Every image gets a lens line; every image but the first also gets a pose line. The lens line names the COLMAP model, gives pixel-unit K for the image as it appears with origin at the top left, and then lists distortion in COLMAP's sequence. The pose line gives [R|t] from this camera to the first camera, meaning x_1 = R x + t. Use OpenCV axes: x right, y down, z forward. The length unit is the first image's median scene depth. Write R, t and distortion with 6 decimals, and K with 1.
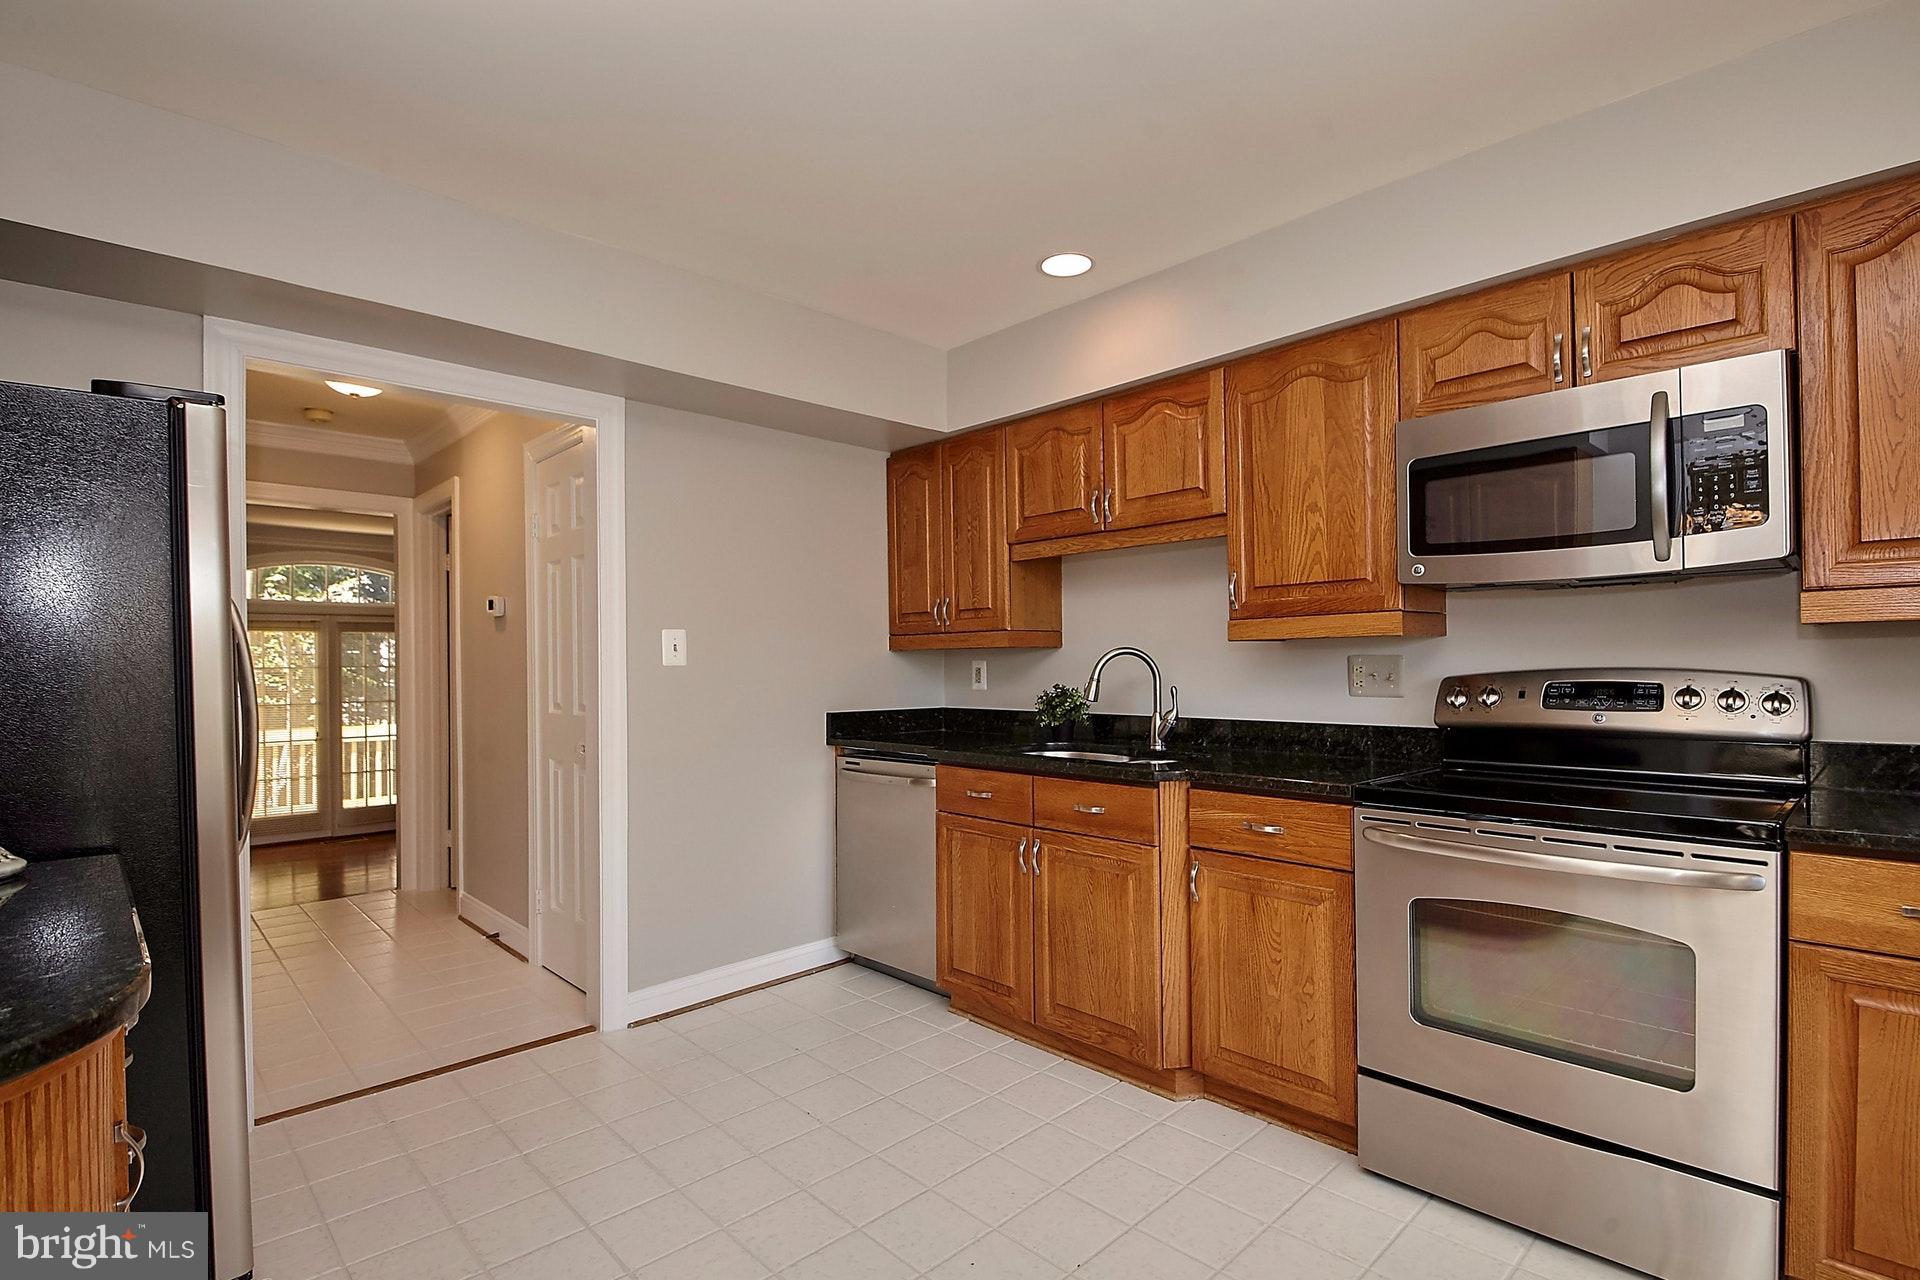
lens RADIAL K [[902.5, 0, 955.8], [0, 902.5, 653.9], [0, 0, 1]] dist [0.029545, -0.000078]
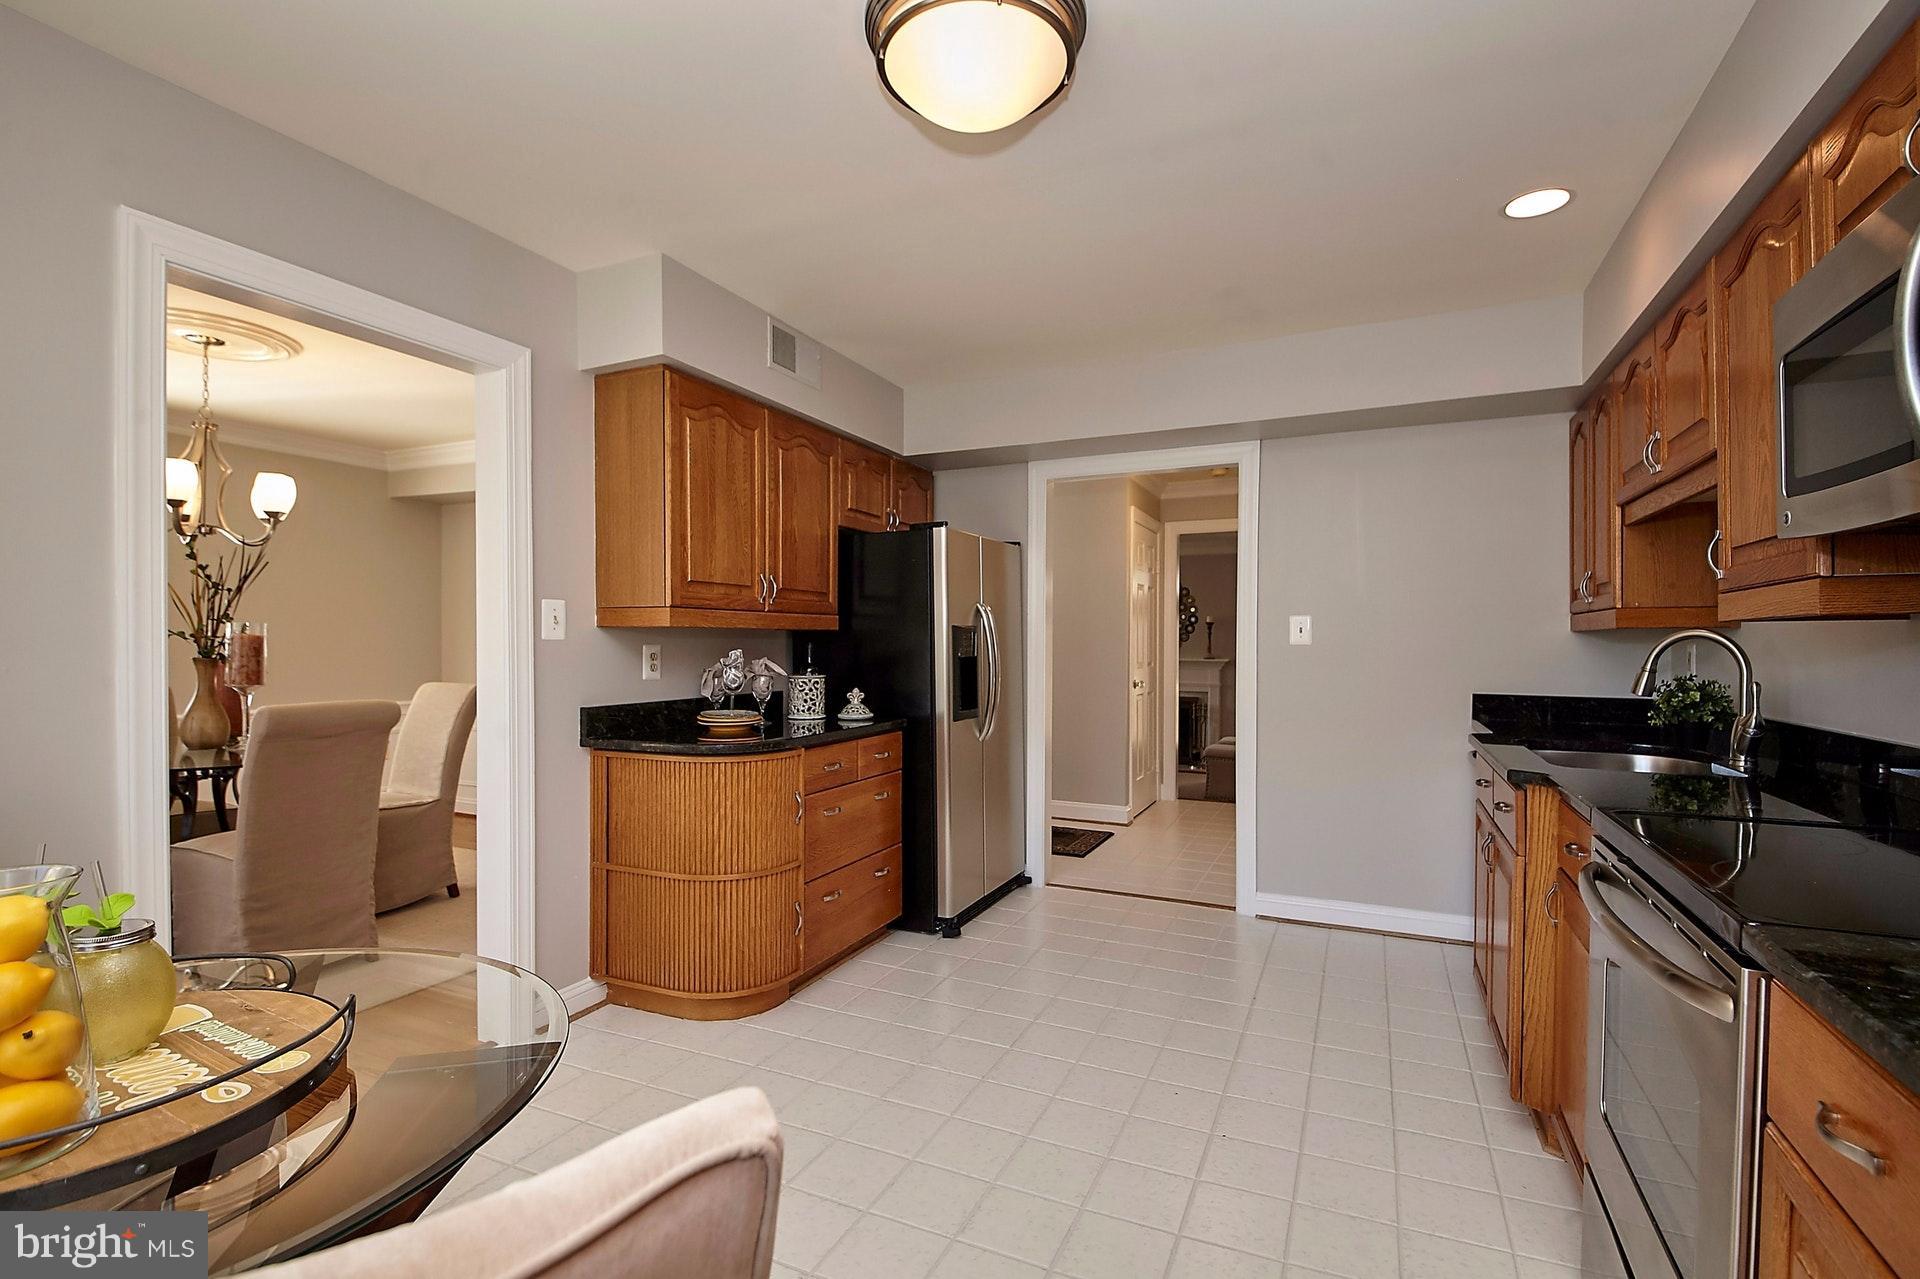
lens RADIAL K [[874.0, 0, 959.8], [0, 874.0, 639.1], [0, 0, 1]] dist [0.024755, -0.000055]
pose [[0.361570, 0.007994, -0.932311, 0.670806], [0.006469, 0.999918, 0.011082, -0.011225], [0.932323, -0.010038, 0.361489, 0.139293]]
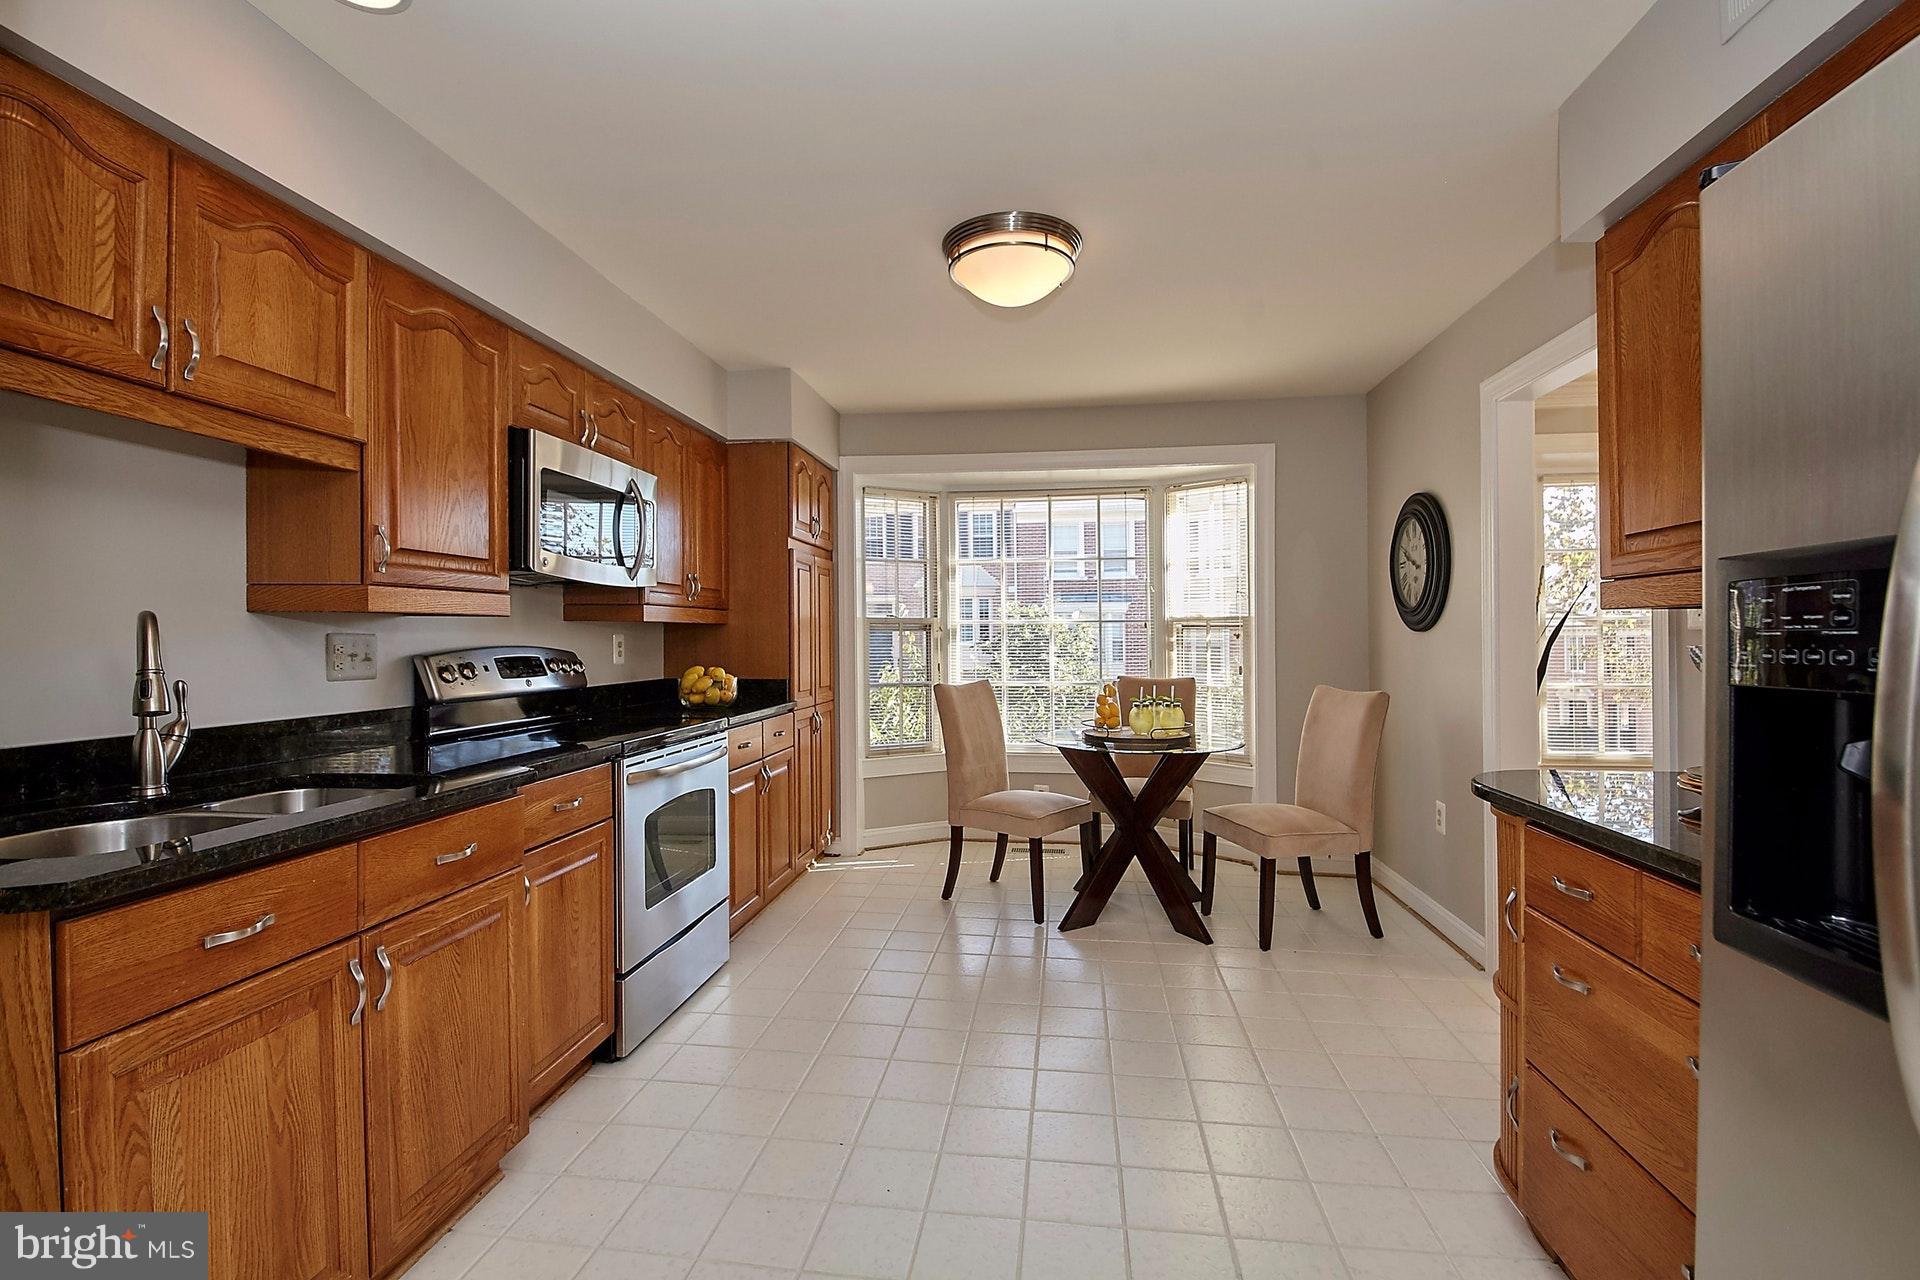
lens RADIAL K [[894.9, 0, 925.6], [0, 894.9, 597.7], [0, 0, 1]] dist [0.014401, -0.000036]
pose [[-0.608738, 0.047300, 0.791960, -0.522312], [-0.001096, 0.998170, -0.060459, 0.017203], [-0.793371, -0.037672, -0.607572, 0.970191]]
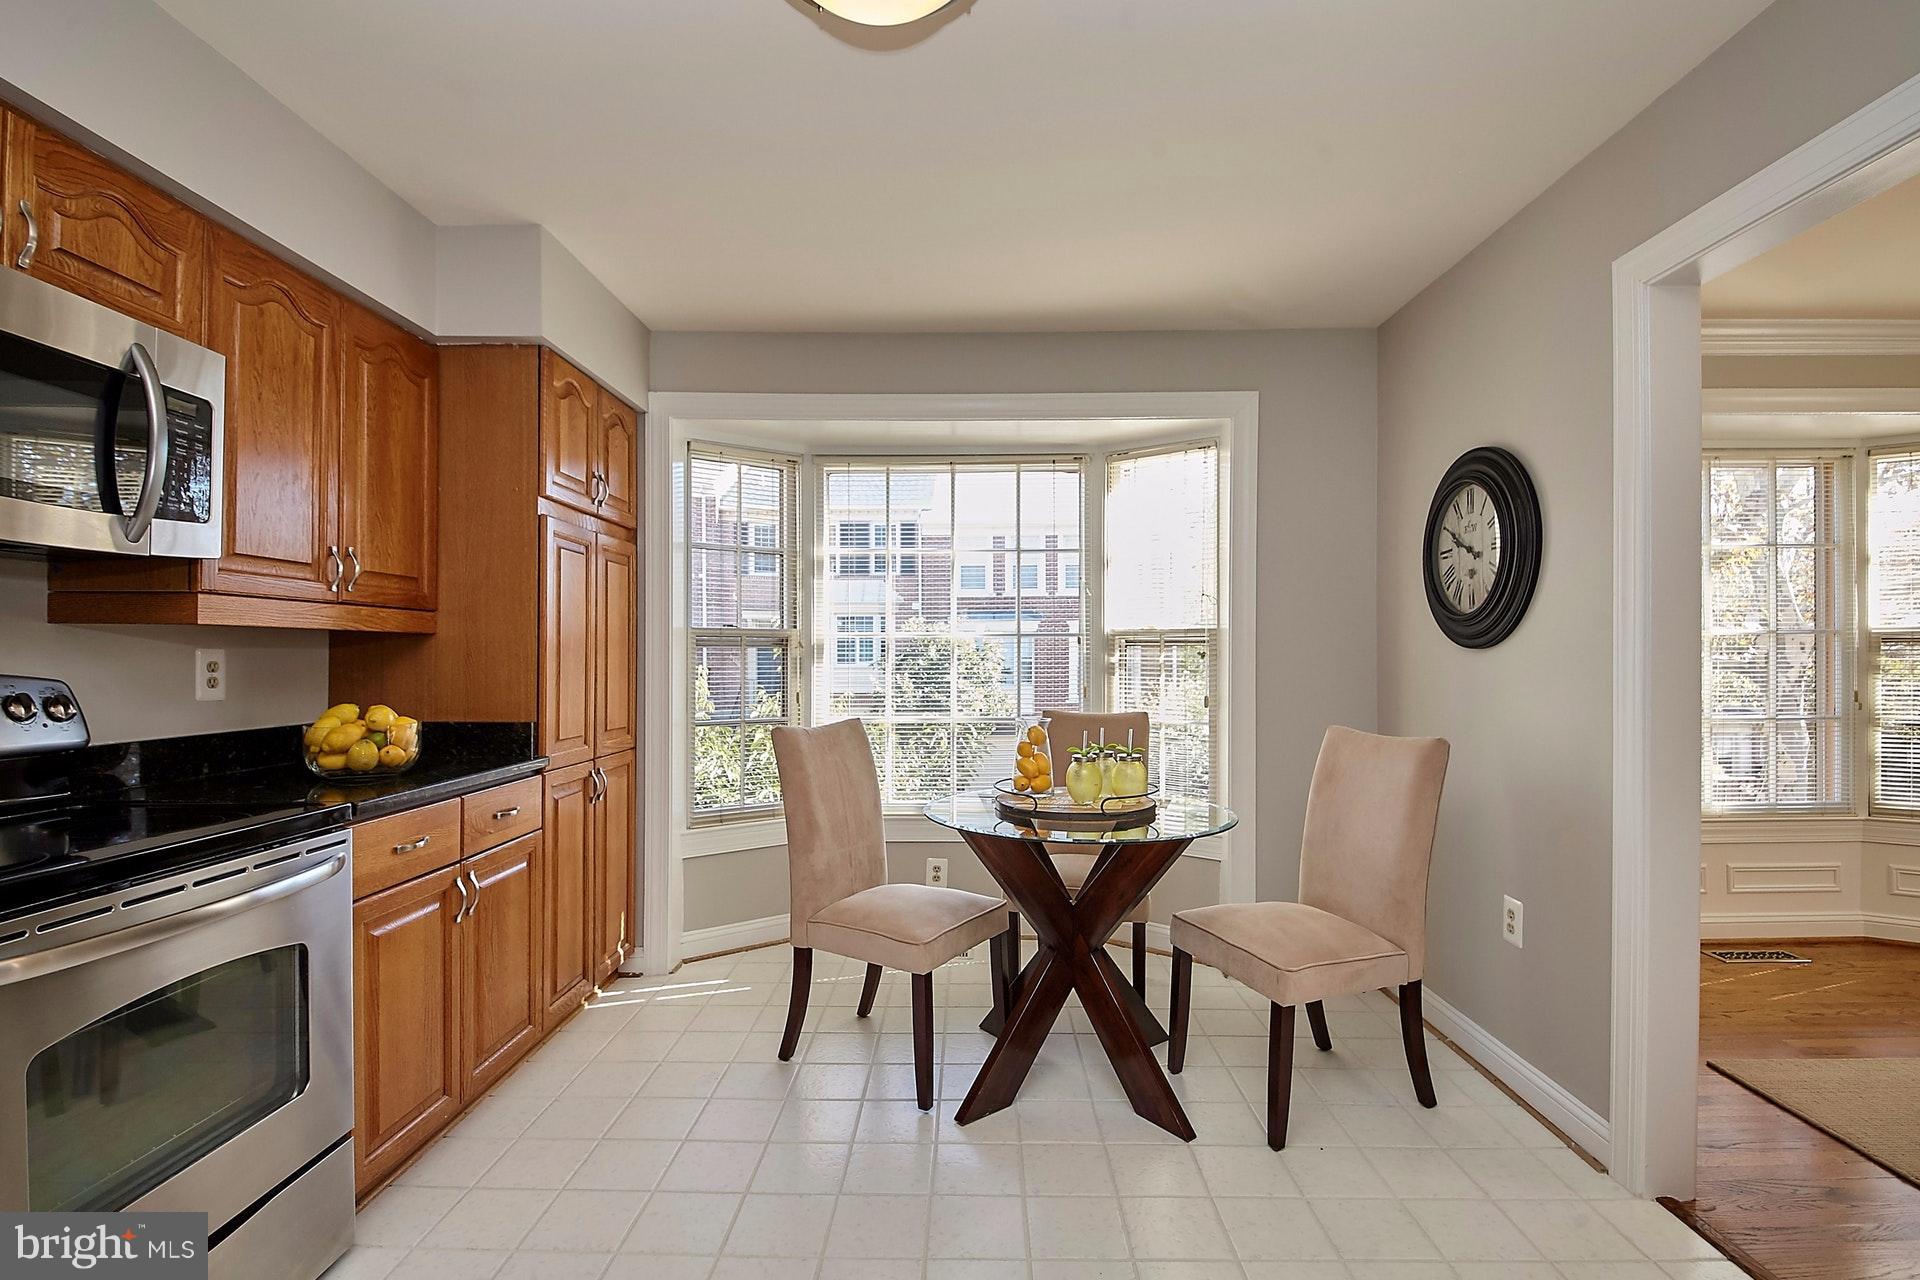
lens RADIAL K [[902.5, 0, 955.8], [0, 902.5, 653.9], [0, 0, 1]] dist [0.029545, -0.000078]
pose [[-0.710315, 0.012478, 0.703773, -0.225980], [-0.001886, 0.999806, -0.019630, 0.010761], [-0.703881, -0.015271, -0.710154, 0.657020]]
